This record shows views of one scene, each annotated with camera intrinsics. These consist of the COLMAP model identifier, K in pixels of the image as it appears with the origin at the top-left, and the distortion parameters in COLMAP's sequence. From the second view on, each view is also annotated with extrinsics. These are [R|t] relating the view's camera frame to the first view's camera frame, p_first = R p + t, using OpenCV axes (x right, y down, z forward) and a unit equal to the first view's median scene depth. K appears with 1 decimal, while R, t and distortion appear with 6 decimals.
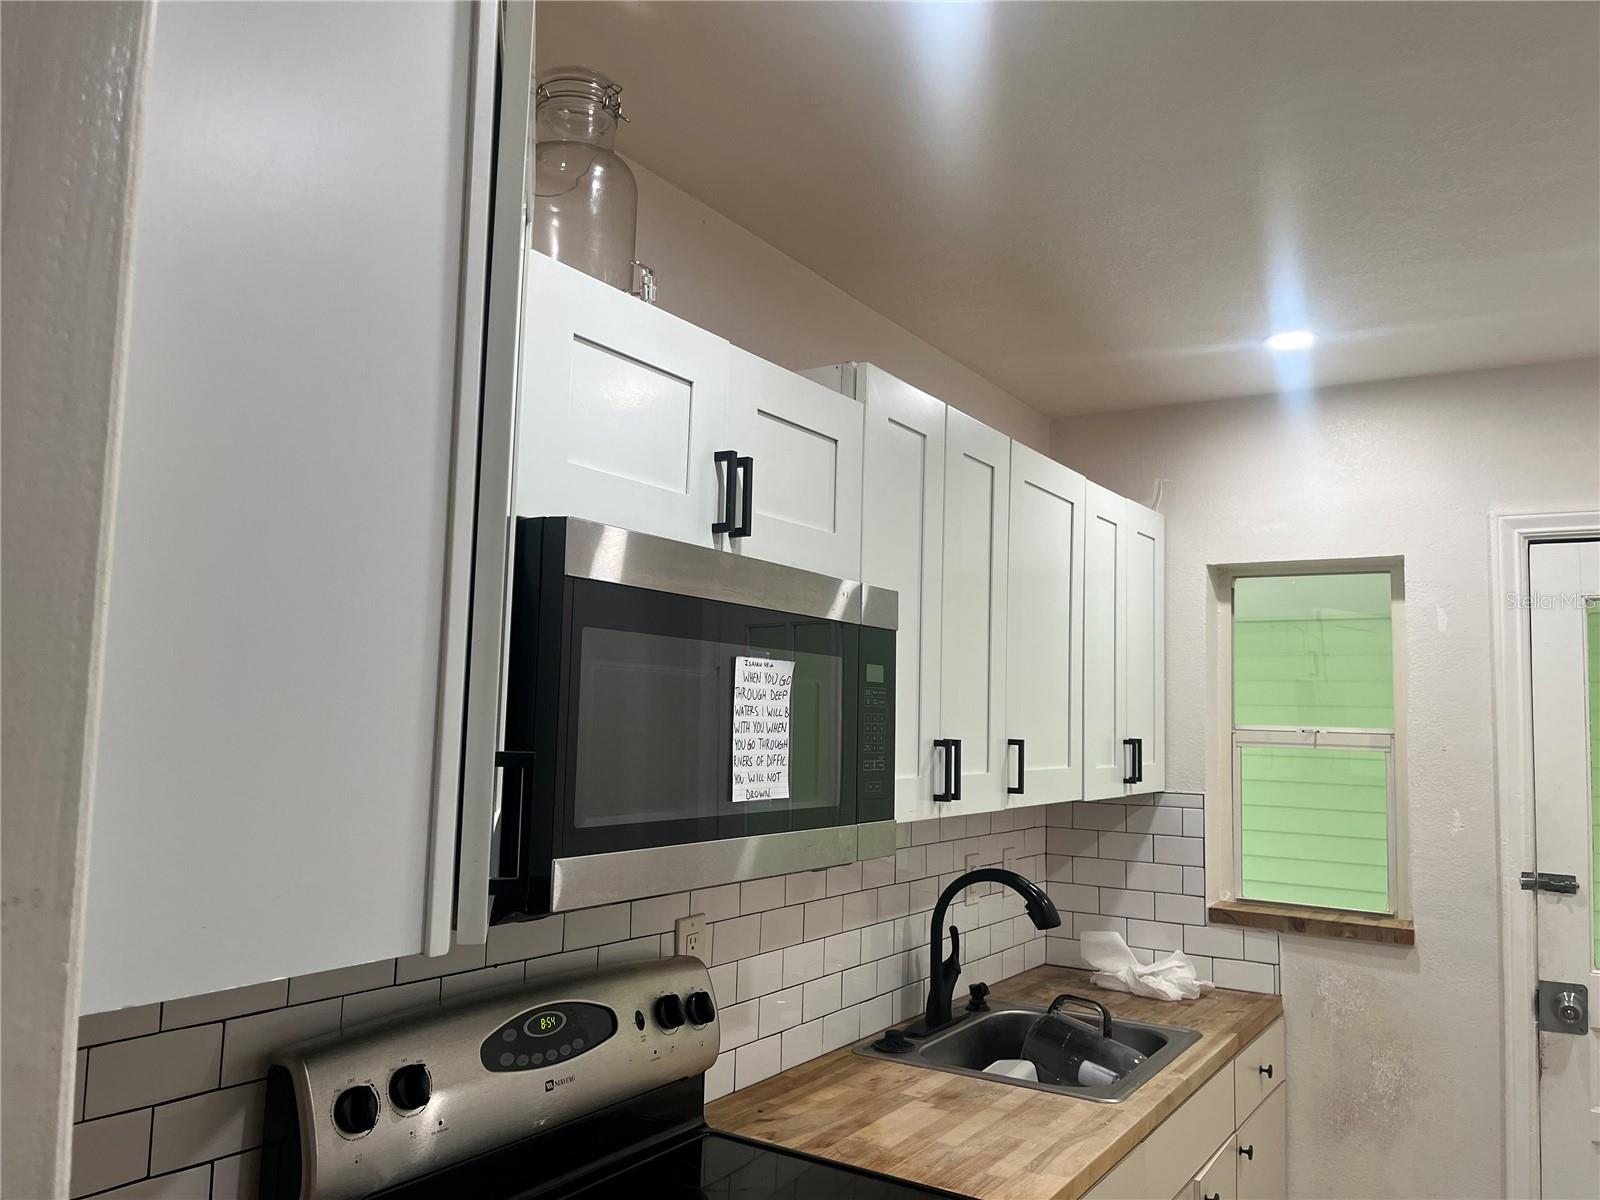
lens RADIAL K [[1213.3, 0, 800.0], [0, 1213.3, 600.0], [0, 0, 1]] dist [-0.001548, -0.001605]
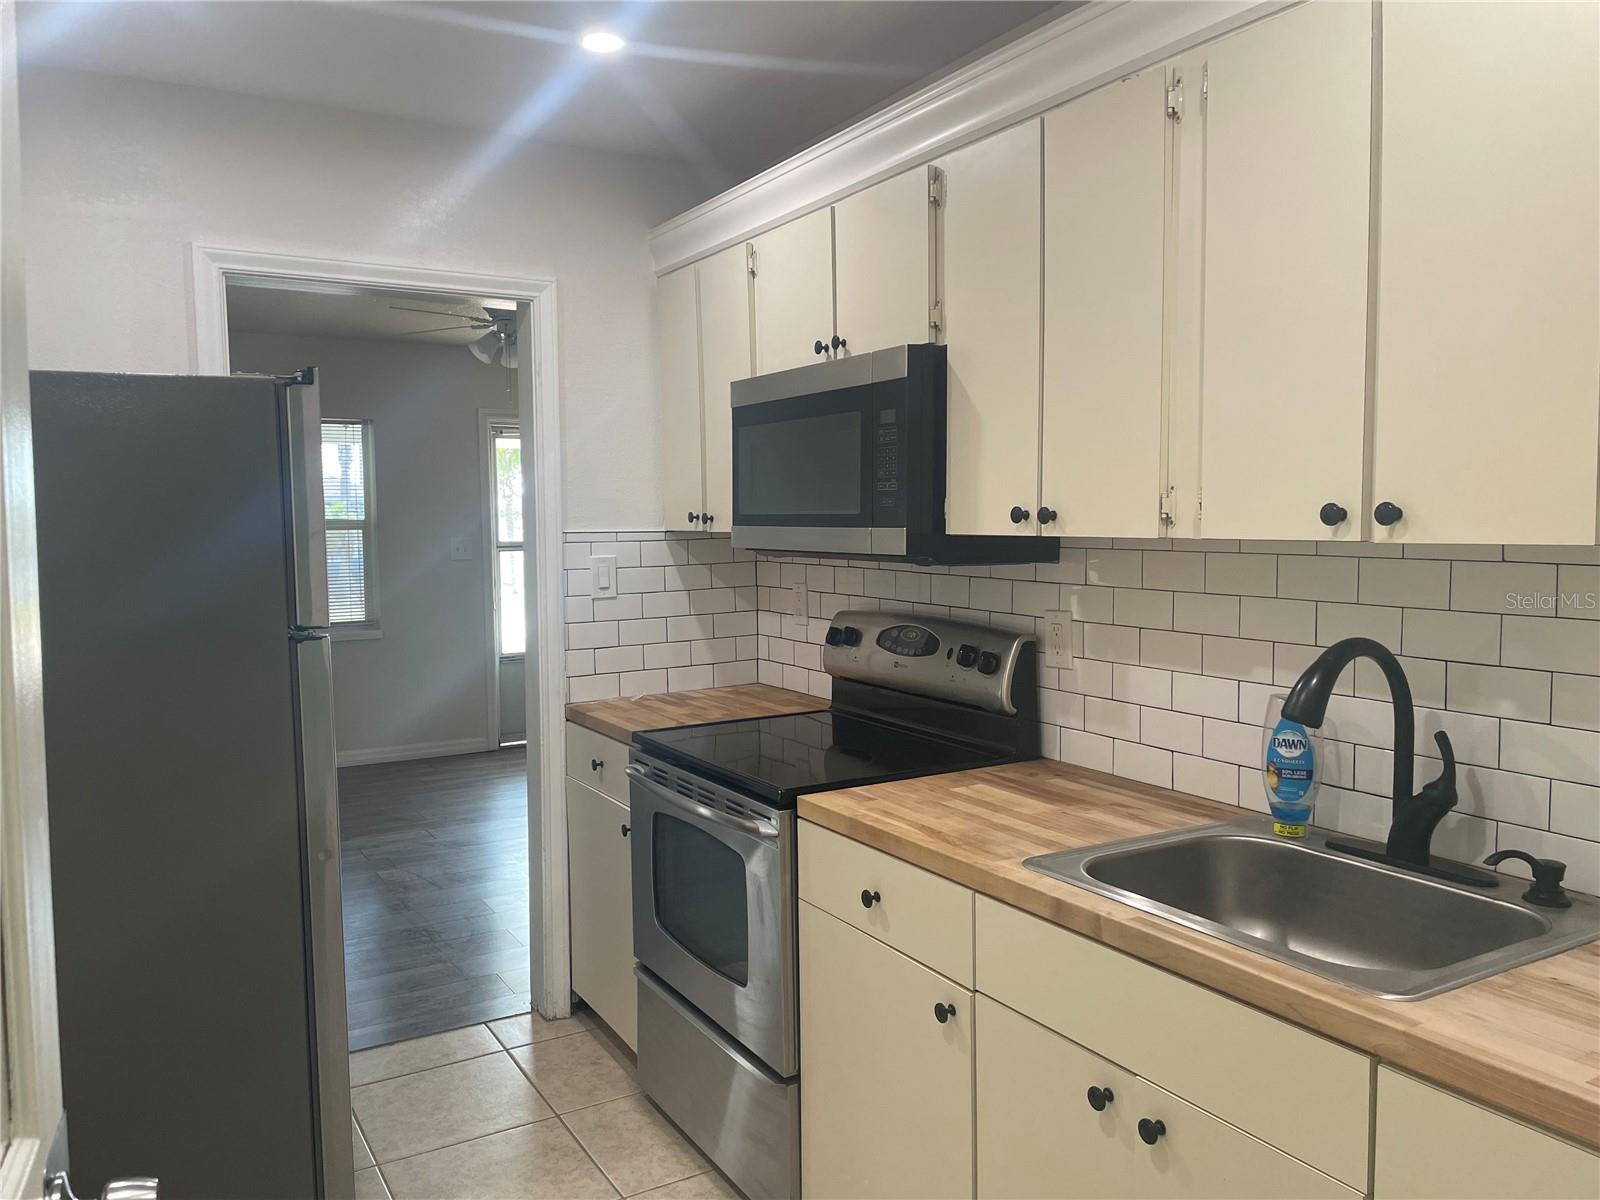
lens RADIAL K [[1206.3, 0, 800.0], [0, 1206.3, 600.0], [0, 0, 1]] dist [0.063083, 0.000606]
pose [[-0.447382, 0.057975, -0.892462, 1.488443], [0.094921, 0.995338, 0.017074, 0.261720], [0.889292, -0.077075, -0.450799, 1.715782]]
